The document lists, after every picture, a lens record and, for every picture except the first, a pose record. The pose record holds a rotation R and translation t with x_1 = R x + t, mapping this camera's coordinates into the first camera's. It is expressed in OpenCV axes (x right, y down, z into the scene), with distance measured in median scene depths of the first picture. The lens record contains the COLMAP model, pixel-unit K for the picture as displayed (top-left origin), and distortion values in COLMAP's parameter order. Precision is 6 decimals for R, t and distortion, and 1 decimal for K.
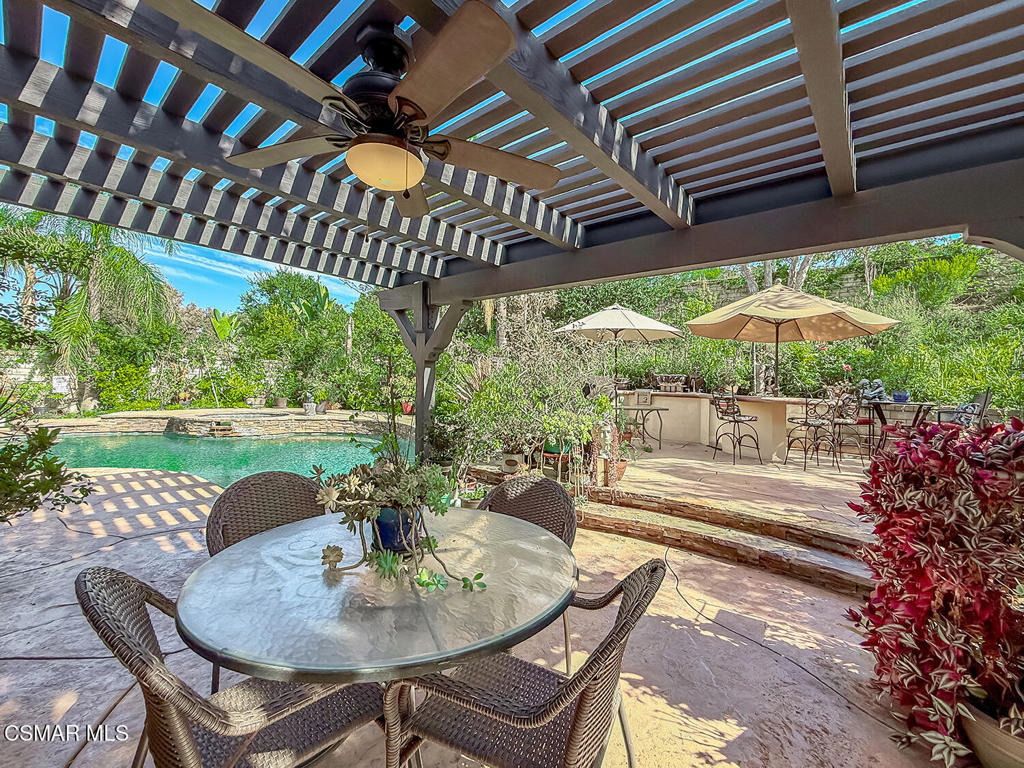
lens RADIAL K [[422.9, 0, 510.6], [0, 422.9, 380.7], [0, 0, 1]] dist [-0.000122, 0.000347]
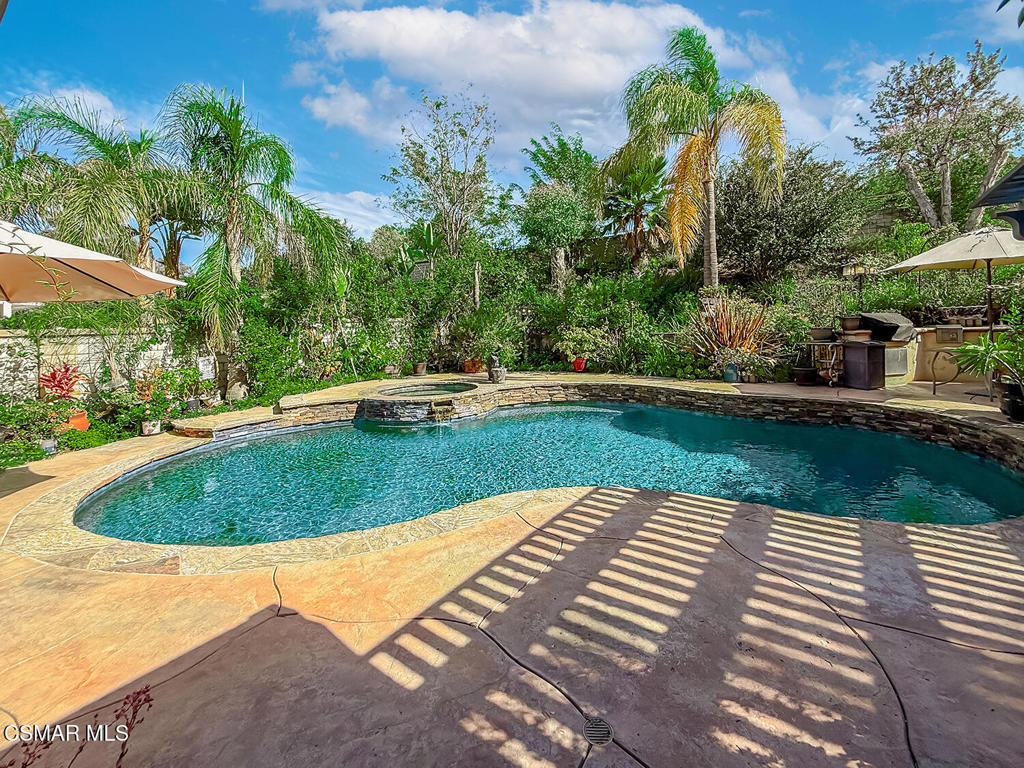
lens RADIAL K [[422.9, 0, 510.6], [0, 422.9, 380.7], [0, 0, 1]] dist [-0.000122, 0.000347]
pose [[0.993091, -0.075282, 0.090017, -0.617148], [0.063266, 0.989546, 0.129597, -0.033389], [-0.098832, -0.123006, 0.987472, 0.218615]]
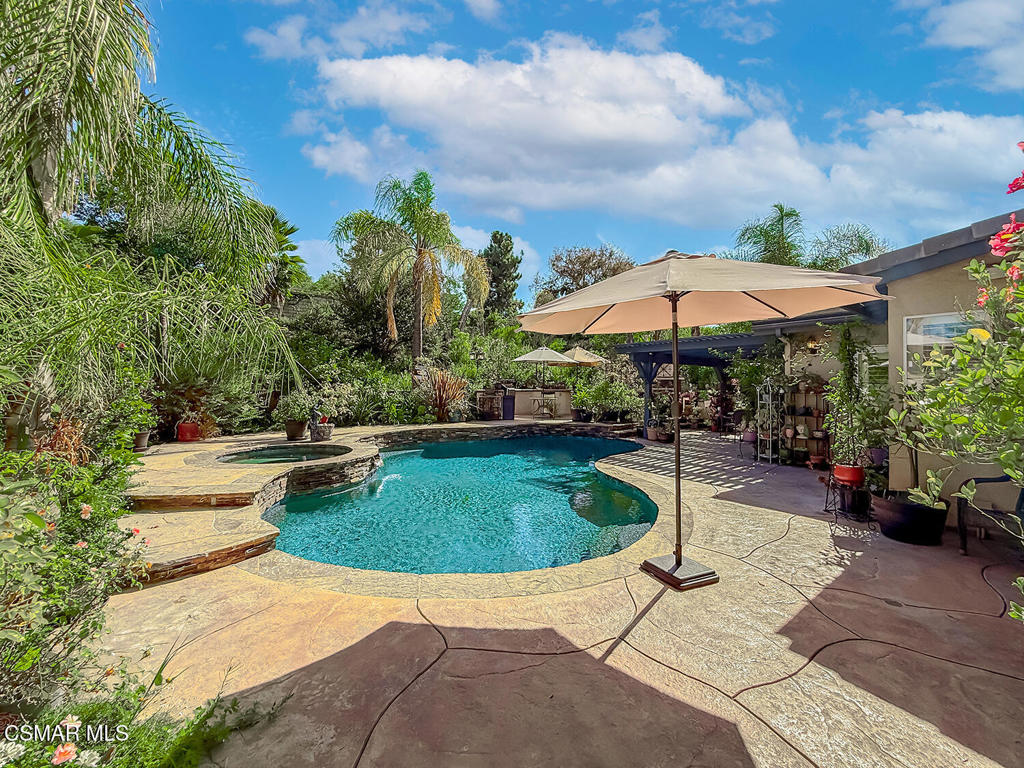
lens RADIAL K [[422.9, 0, 510.6], [0, 422.9, 380.7], [0, 0, 1]] dist [-0.000122, 0.000347]
pose [[0.201645, -0.027558, 0.979071, -1.357823], [0.000989, 0.999609, 0.027932, -0.056332], [-0.979458, -0.004664, 0.201594, 0.603362]]
